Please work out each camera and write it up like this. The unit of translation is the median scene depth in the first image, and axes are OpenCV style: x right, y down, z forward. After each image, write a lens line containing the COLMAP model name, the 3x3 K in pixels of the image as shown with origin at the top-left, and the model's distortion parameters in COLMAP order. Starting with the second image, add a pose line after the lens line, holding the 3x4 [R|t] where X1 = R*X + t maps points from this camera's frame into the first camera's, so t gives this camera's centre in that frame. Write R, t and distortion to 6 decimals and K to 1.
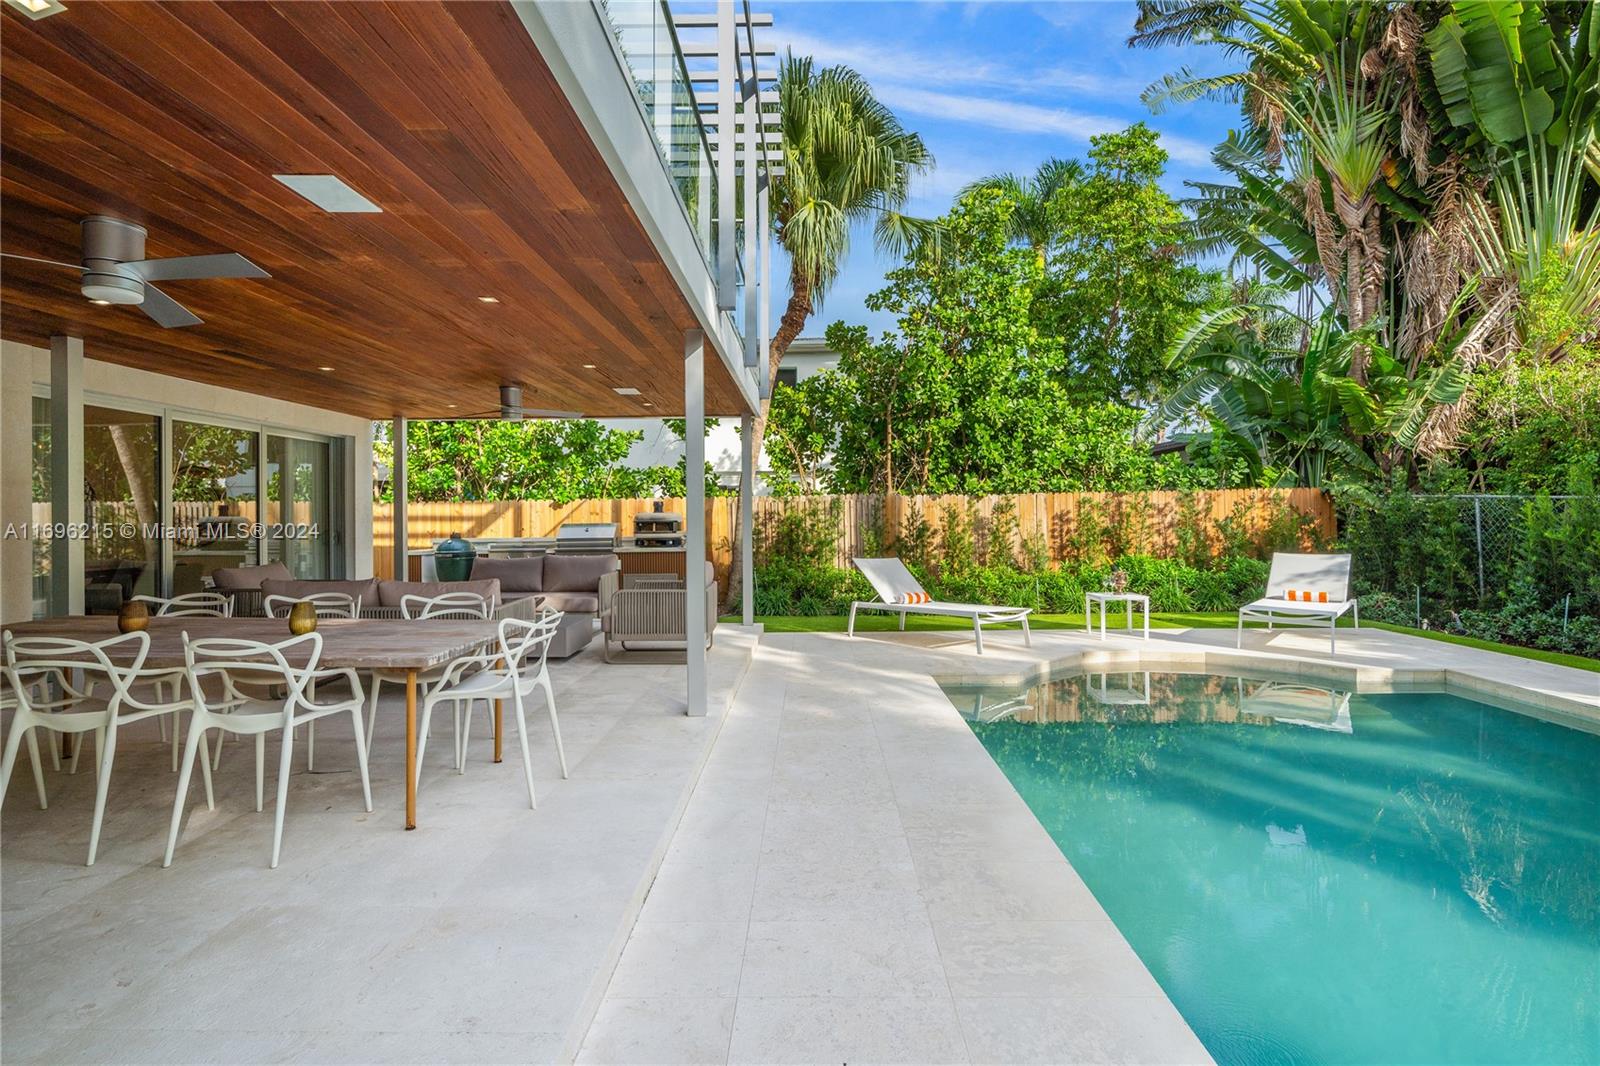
lens RADIAL K [[761.2, 0, 806.9], [0, 761.2, 524.0], [0, 0, 1]] dist [0.000059, 0.000017]
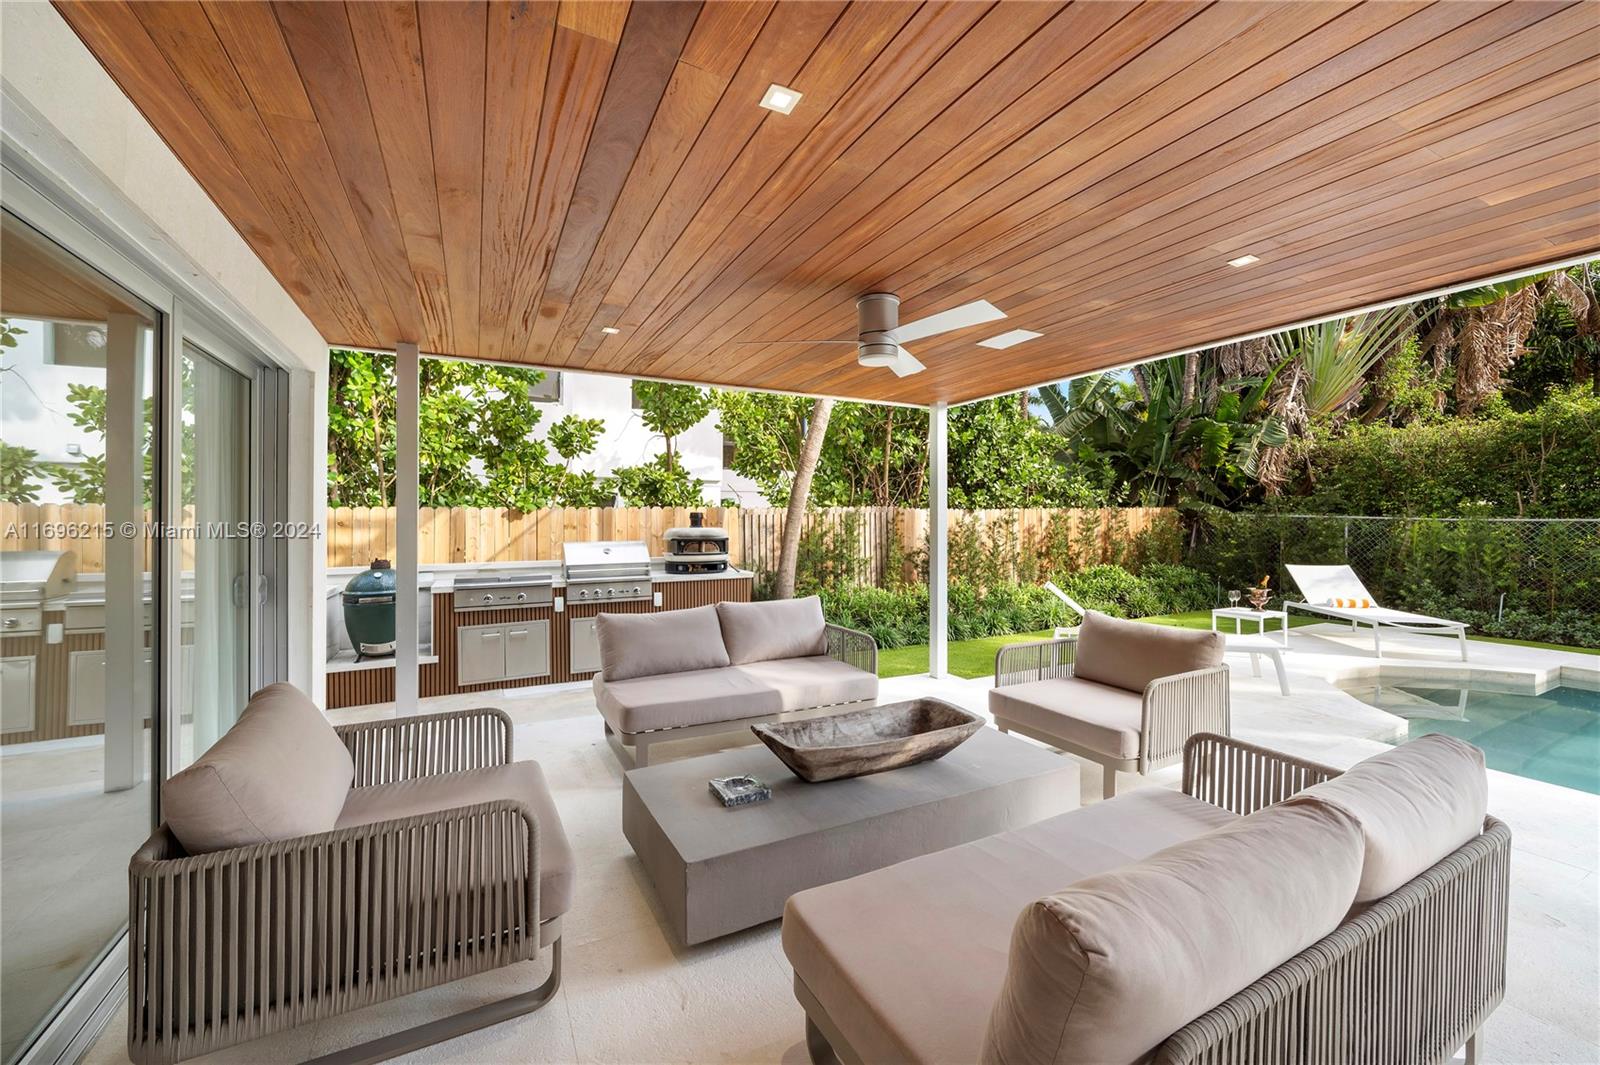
lens RADIAL K [[618.9, 0, 789.8], [0, 618.9, 527.9], [0, 0, 1]] dist [0.000476, 0.000030]
pose [[0.887140, 0.000643, 0.461501, -0.406595], [-0.000293, 1.000000, -0.000830, -0.013843], [-0.461501, 0.000601, 0.887139, 0.419718]]
